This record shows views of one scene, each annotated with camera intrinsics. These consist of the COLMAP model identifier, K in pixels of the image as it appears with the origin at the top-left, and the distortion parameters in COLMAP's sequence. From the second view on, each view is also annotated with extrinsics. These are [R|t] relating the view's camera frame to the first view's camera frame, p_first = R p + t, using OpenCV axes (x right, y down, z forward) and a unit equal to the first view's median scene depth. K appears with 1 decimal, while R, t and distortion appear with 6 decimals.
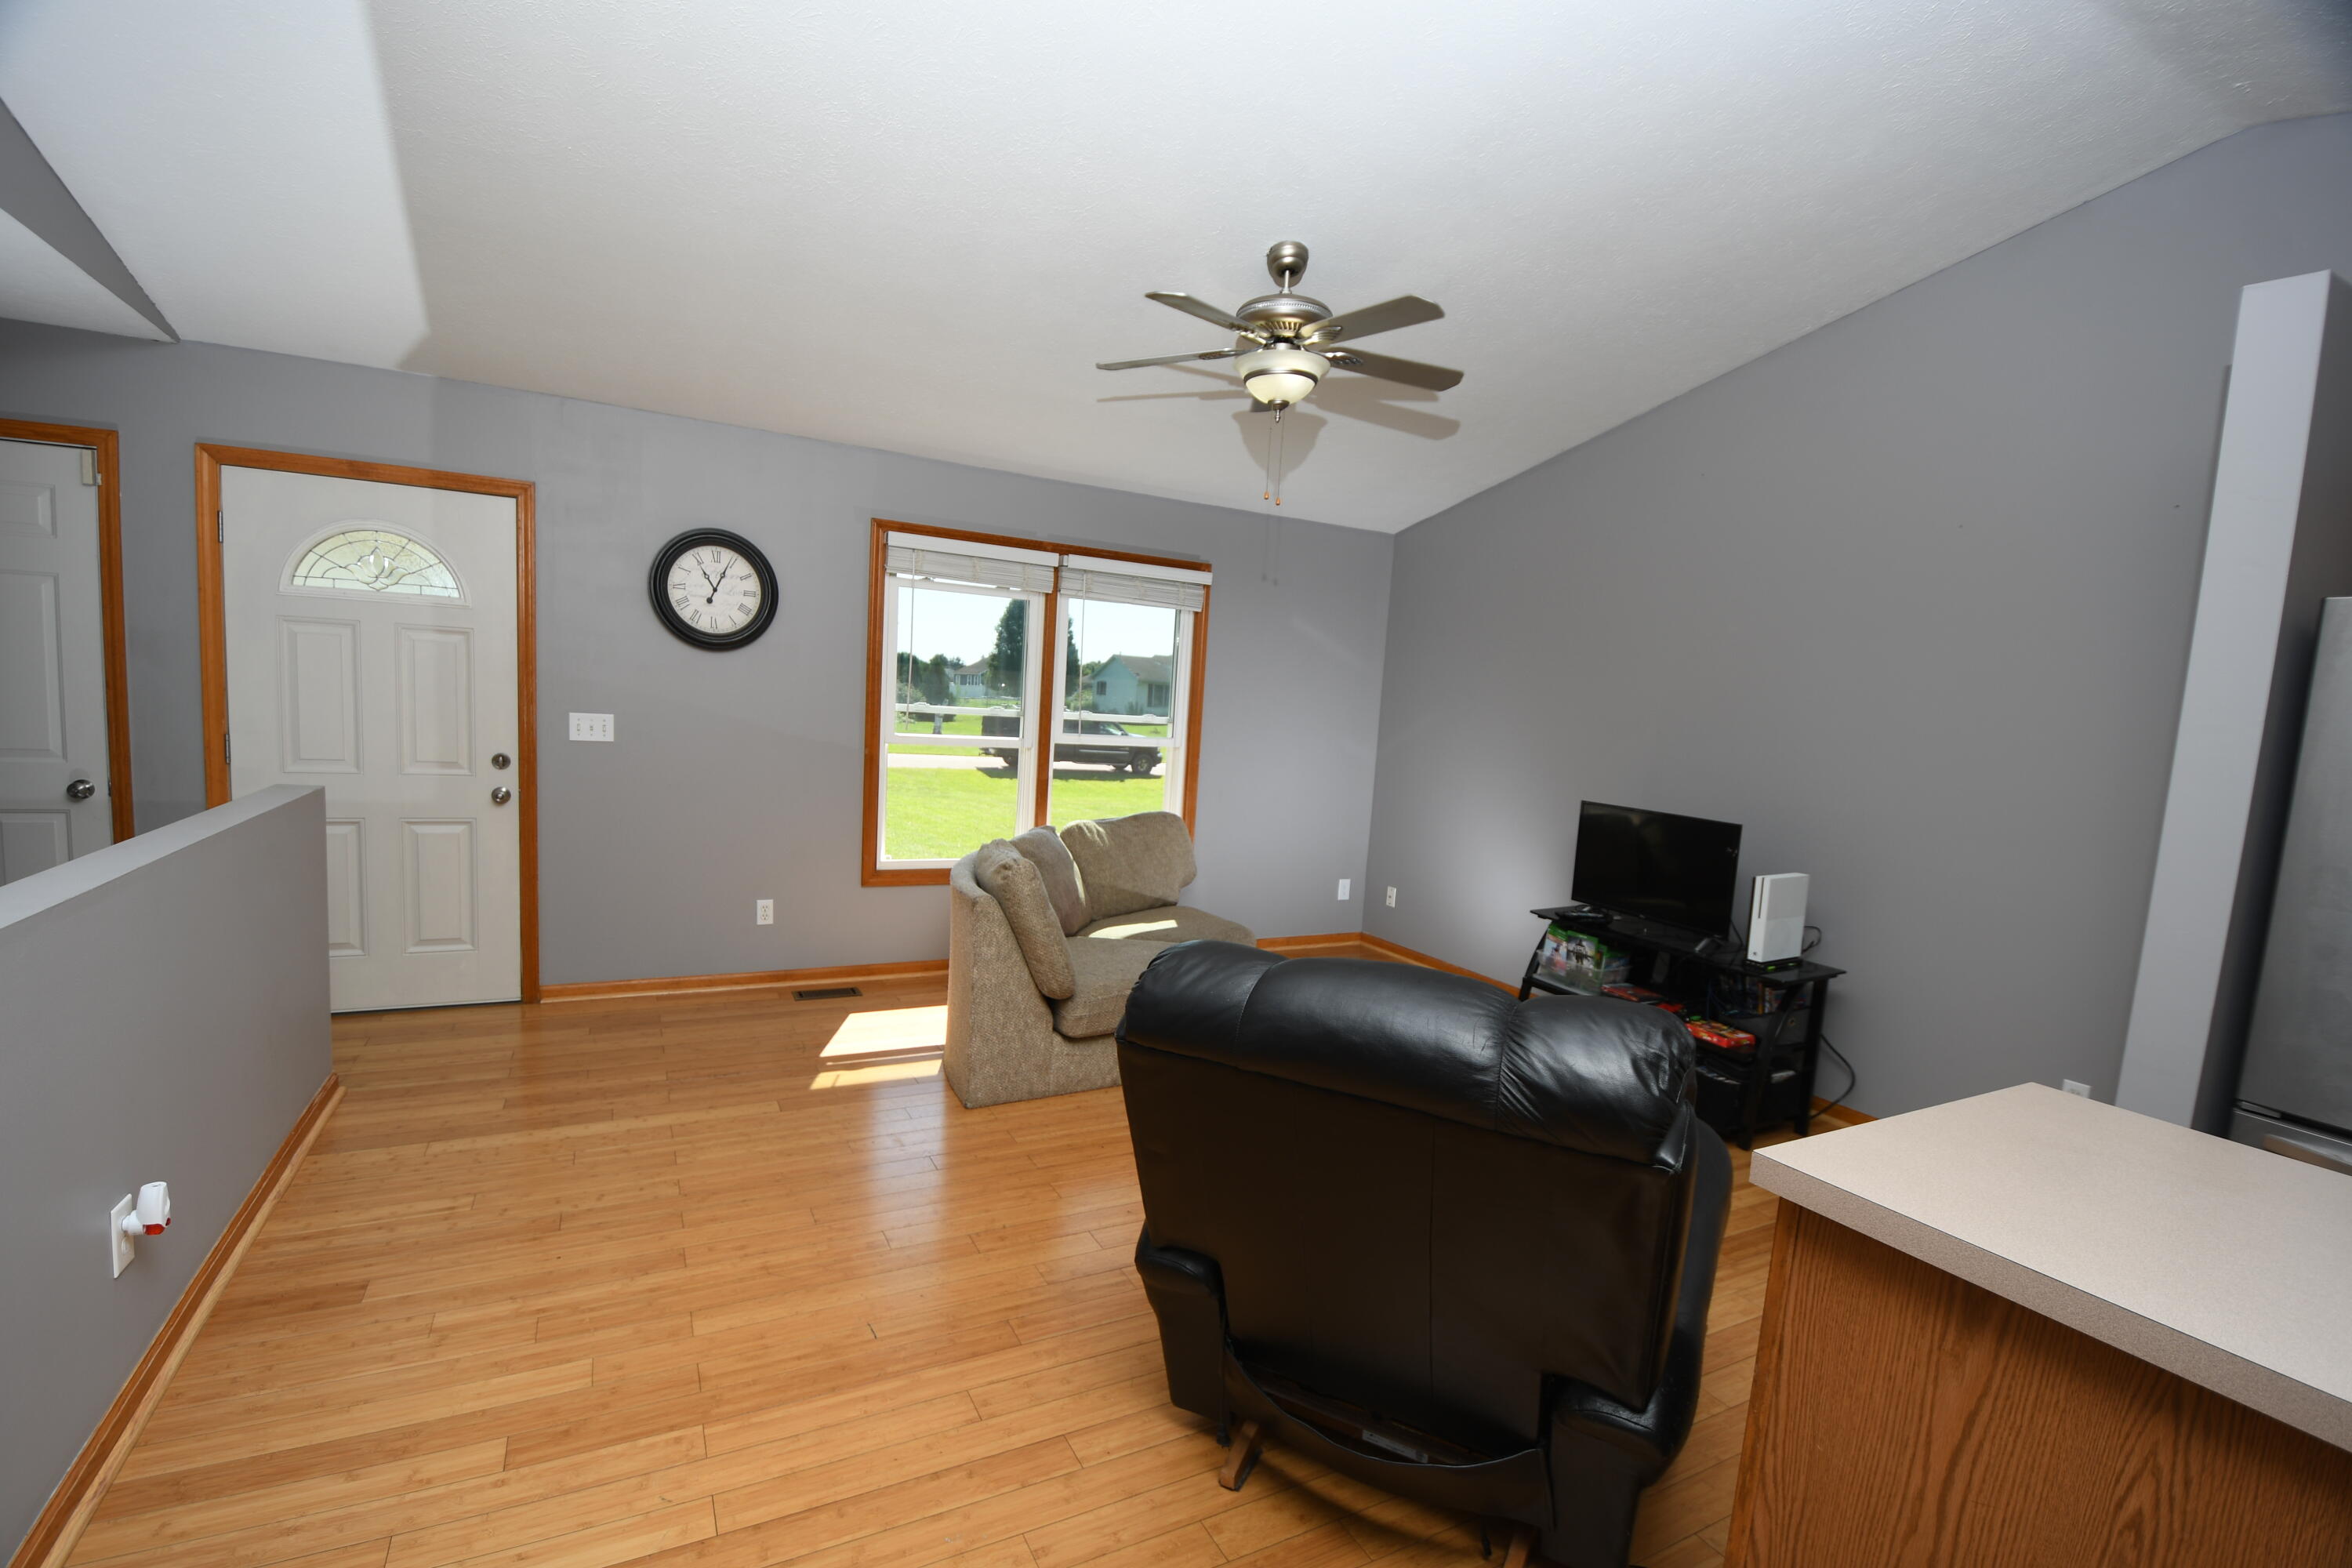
lens RADIAL K [[1044.1, 0, 1176.3], [0, 1044.1, 818.0], [0, 0, 1]] dist [0.002794, -0.016646]
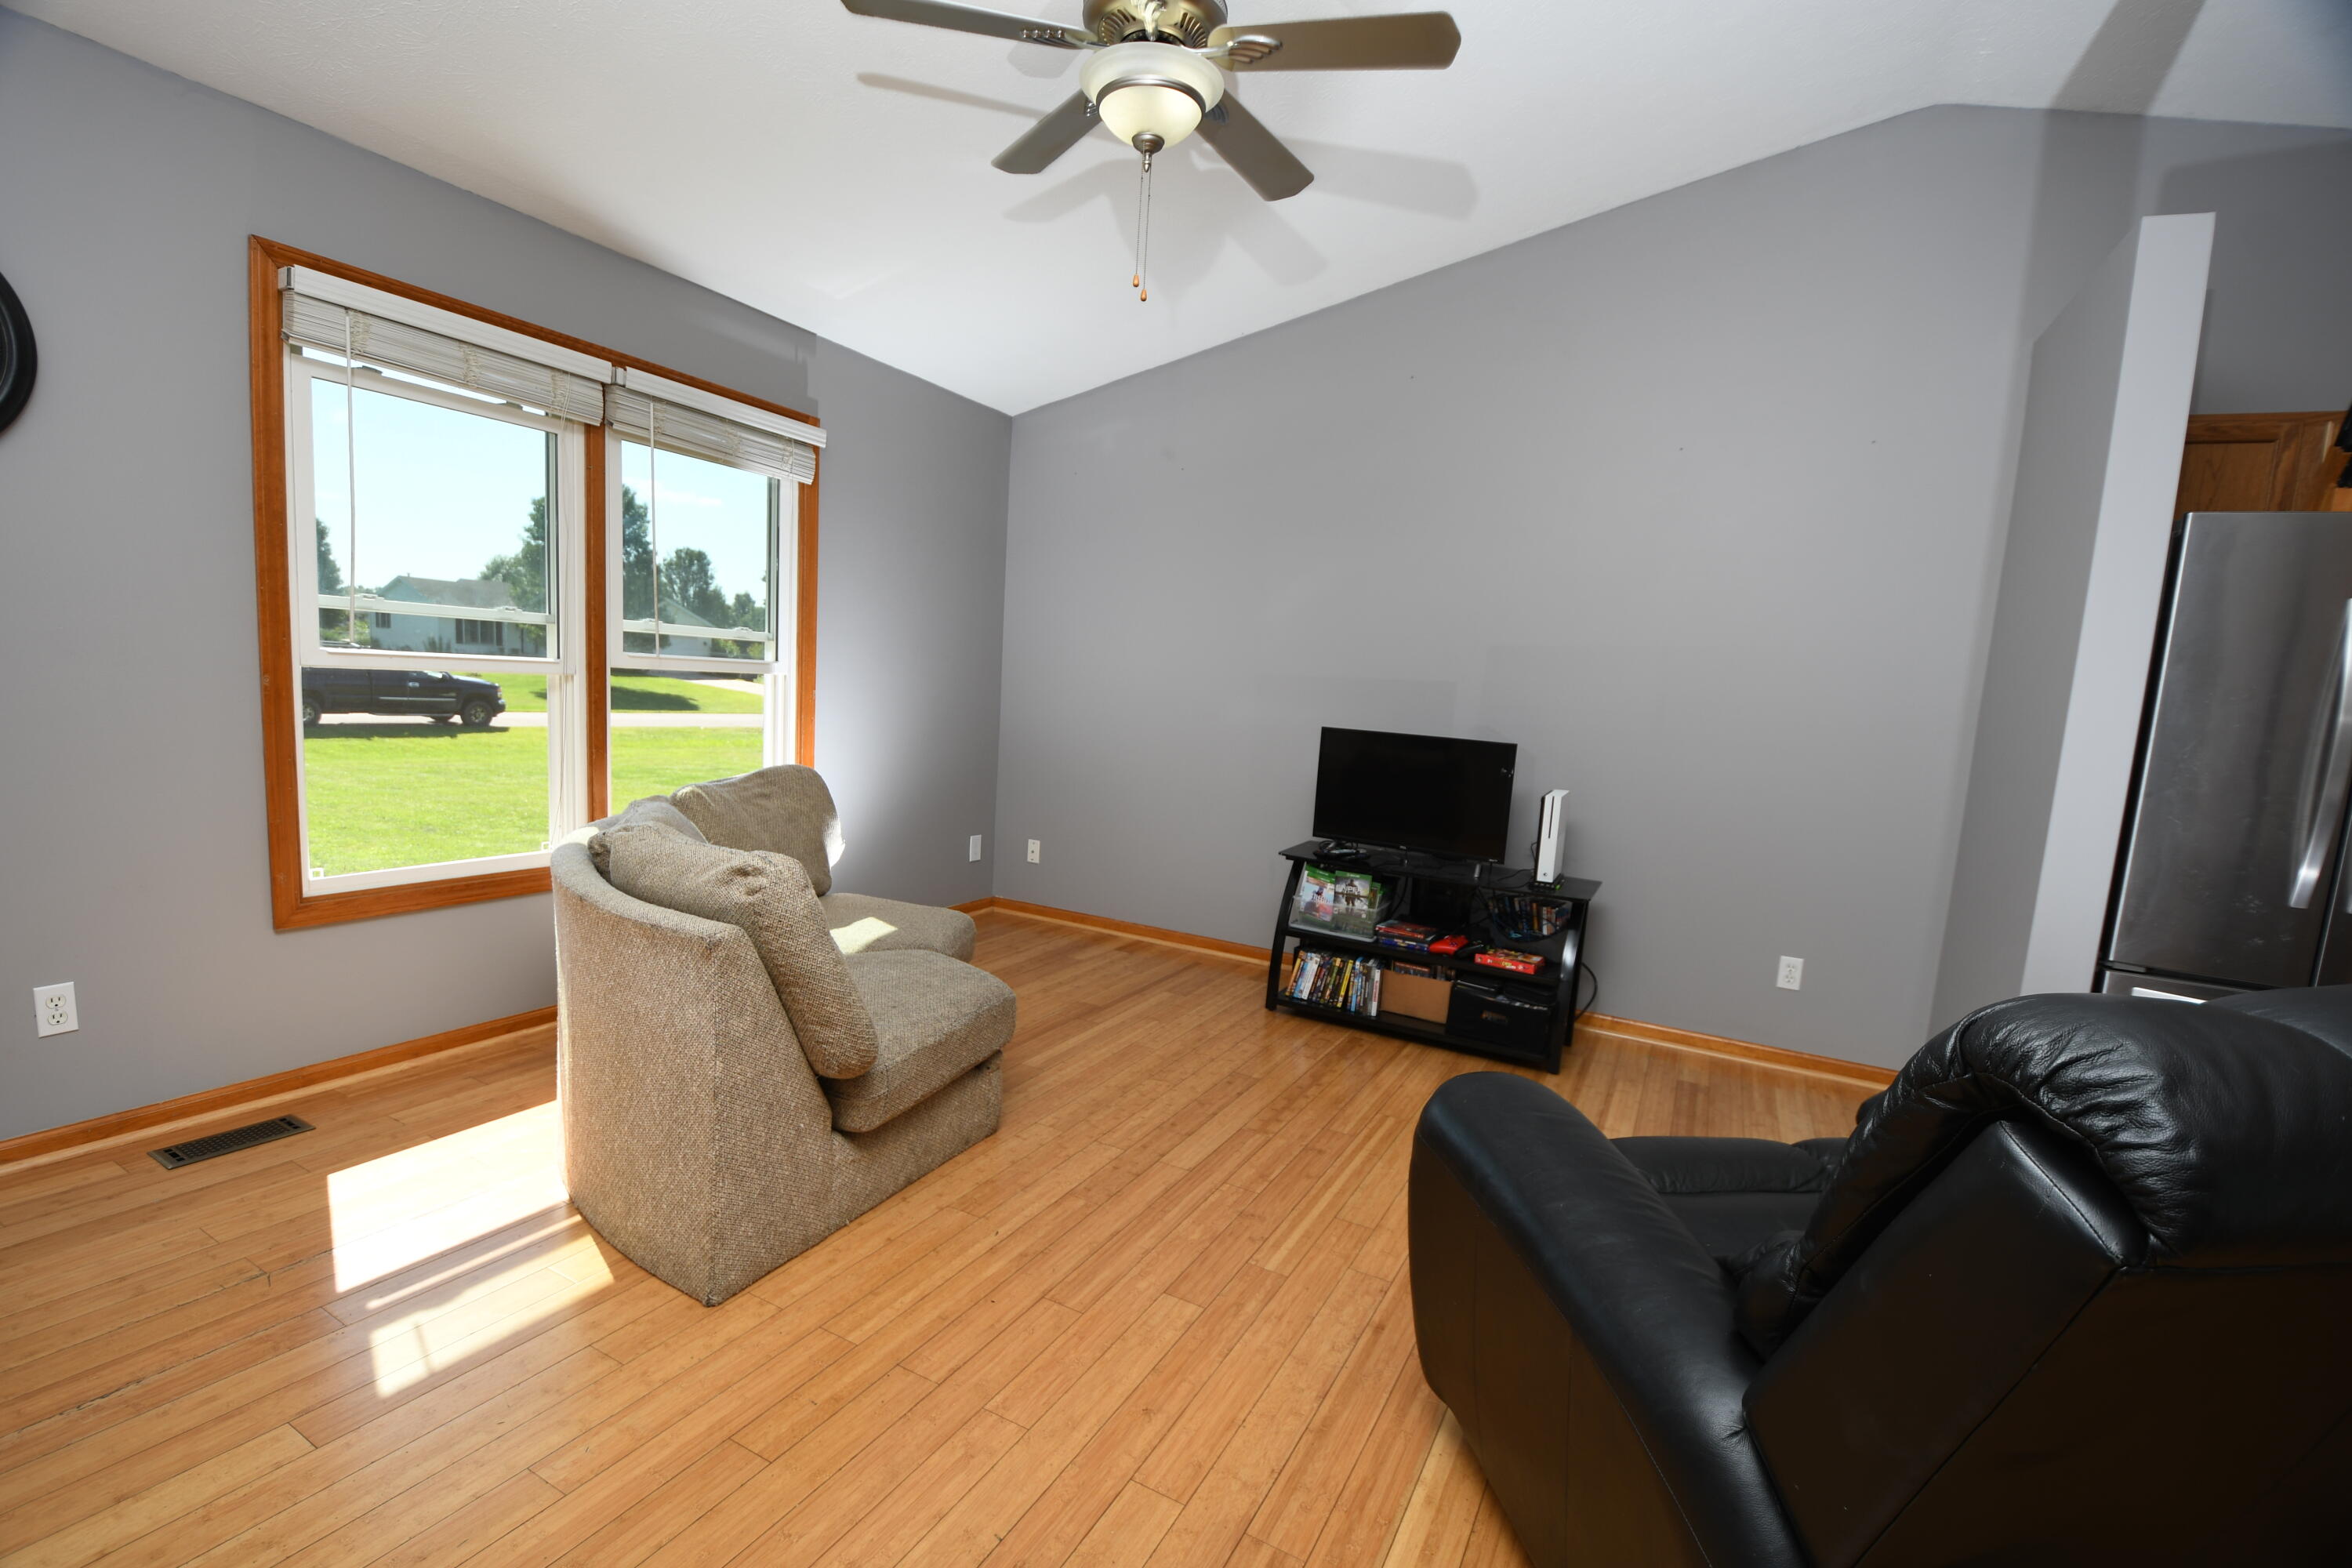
lens RADIAL K [[1044.1, 0, 1176.3], [0, 1044.1, 818.0], [0, 0, 1]] dist [0.002794, -0.016646]
pose [[0.832932, -0.082584, 0.547178, -0.217013], [0.052090, 0.996112, 0.071047, -0.007794], [-0.550918, -0.030675, 0.833995, 0.315090]]
